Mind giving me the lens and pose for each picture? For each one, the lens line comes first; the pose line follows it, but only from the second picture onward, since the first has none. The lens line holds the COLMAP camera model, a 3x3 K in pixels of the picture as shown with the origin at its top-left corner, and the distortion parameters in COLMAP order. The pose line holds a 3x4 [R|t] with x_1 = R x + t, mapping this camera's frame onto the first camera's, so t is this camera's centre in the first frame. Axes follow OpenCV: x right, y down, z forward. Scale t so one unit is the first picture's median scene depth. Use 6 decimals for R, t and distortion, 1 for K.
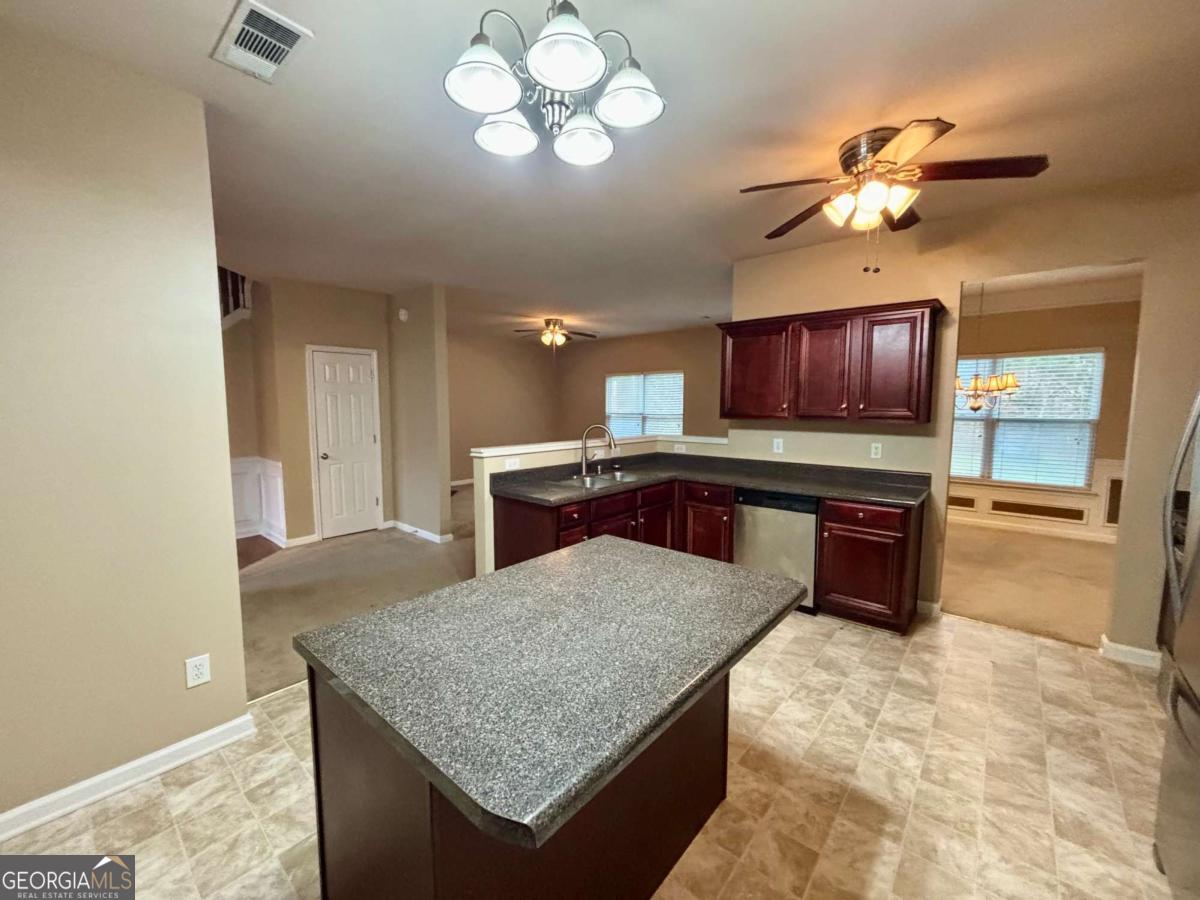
lens RADIAL K [[484.4, 0, 594.4], [0, 484.4, 449.0], [0, 0, 1]] dist [-0.001807, 0.001575]
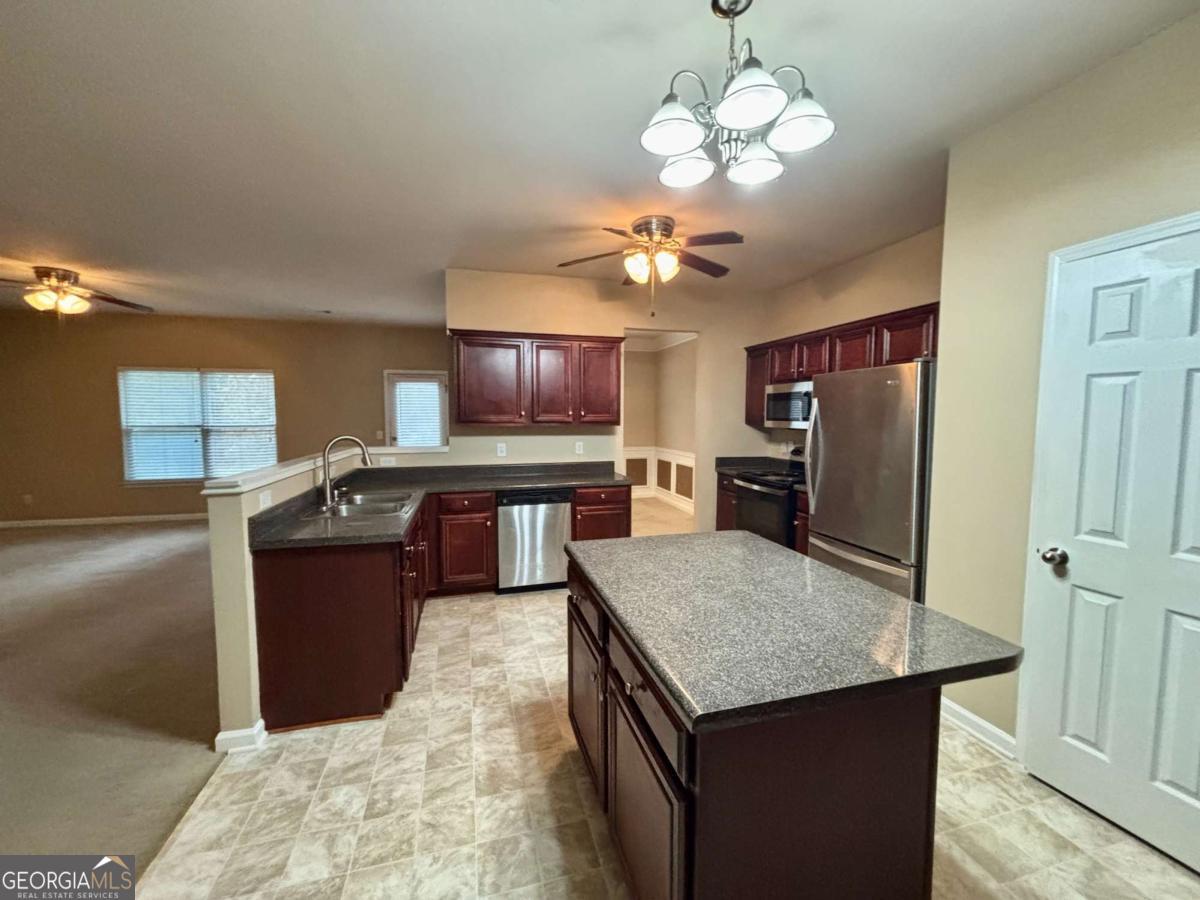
lens RADIAL K [[484.4, 0, 601.3], [0, 484.4, 448.0], [0, 0, 1]] dist [-0.001807, 0.001575]
pose [[0.546745, -0.057692, 0.835309, -0.404330], [0.077337, 0.996838, 0.018228, -0.012773], [-0.833720, 0.054634, 0.549478, 0.218450]]
